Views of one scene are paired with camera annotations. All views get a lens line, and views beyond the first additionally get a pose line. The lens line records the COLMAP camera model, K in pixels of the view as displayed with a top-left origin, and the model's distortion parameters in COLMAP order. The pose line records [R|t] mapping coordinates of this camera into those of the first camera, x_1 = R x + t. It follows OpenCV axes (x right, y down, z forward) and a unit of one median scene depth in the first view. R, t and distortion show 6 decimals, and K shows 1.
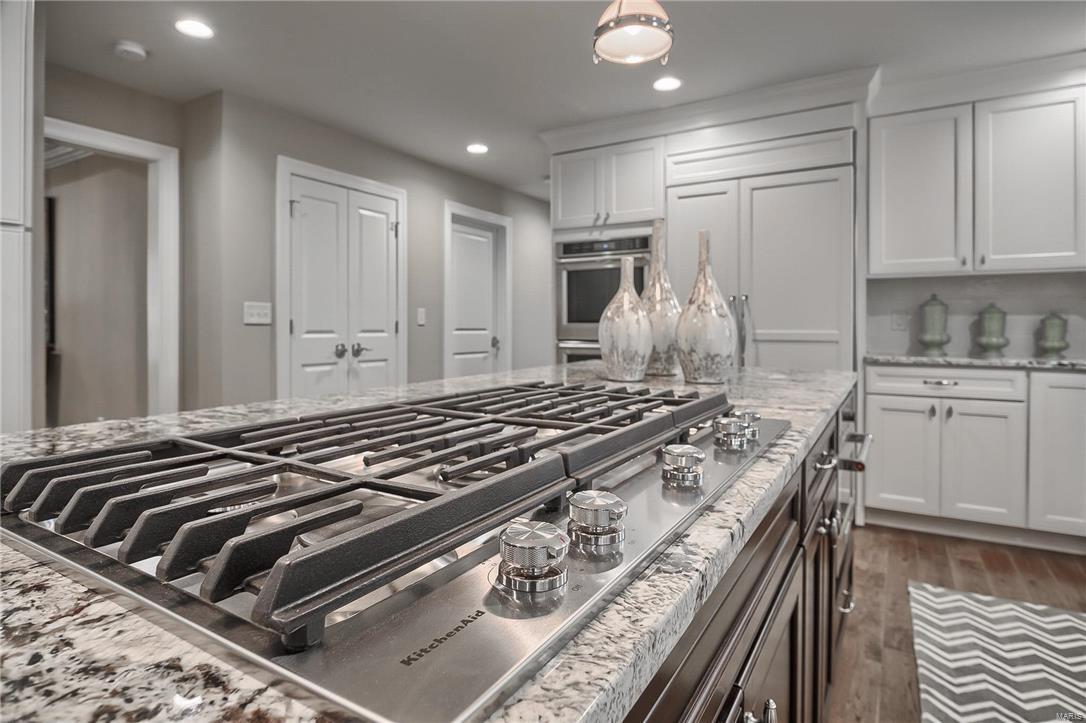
lens RADIAL K [[590.5, 0, 546.0], [0, 590.5, 326.1], [0, 0, 1]] dist [-0.010623, -0.001917]
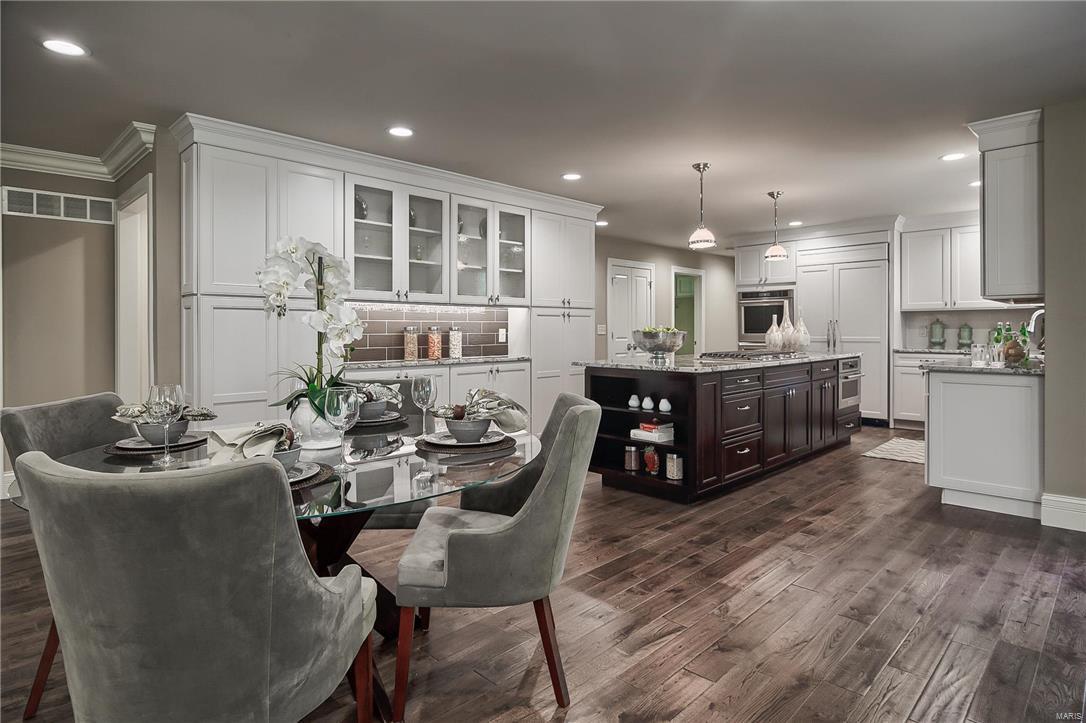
lens RADIAL K [[590.5, 0, 544.9], [0, 590.5, 337.9], [0, 0, 1]] dist [-0.010623, -0.001917]
pose [[0.970112, -0.001183, -0.242655, -0.159349], [0.004480, 0.999905, 0.013036, -0.020656], [0.242617, -0.013733, 0.970025, -1.296947]]
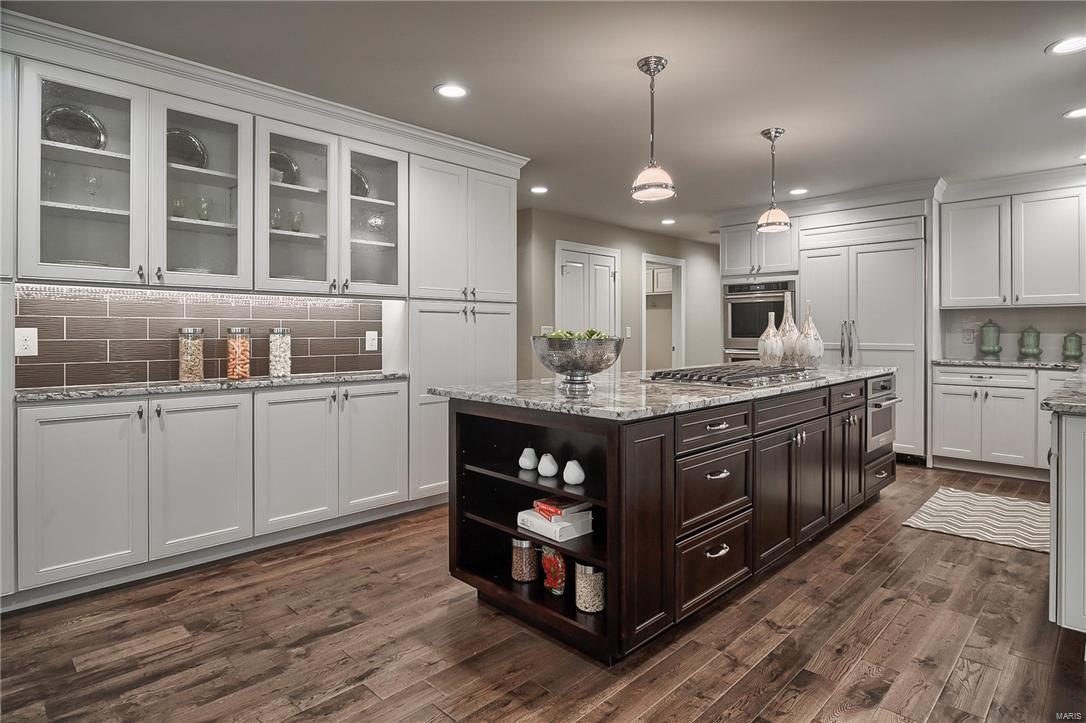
lens RADIAL K [[590.5, 0, 542.2], [0, 590.5, 333.4], [0, 0, 1]] dist [-0.010623, -0.001917]
pose [[0.971283, -0.000100, -0.237927, -0.092605], [0.000853, 0.999995, 0.003061, -0.024114], [0.237925, -0.003177, 0.971278, -0.727900]]
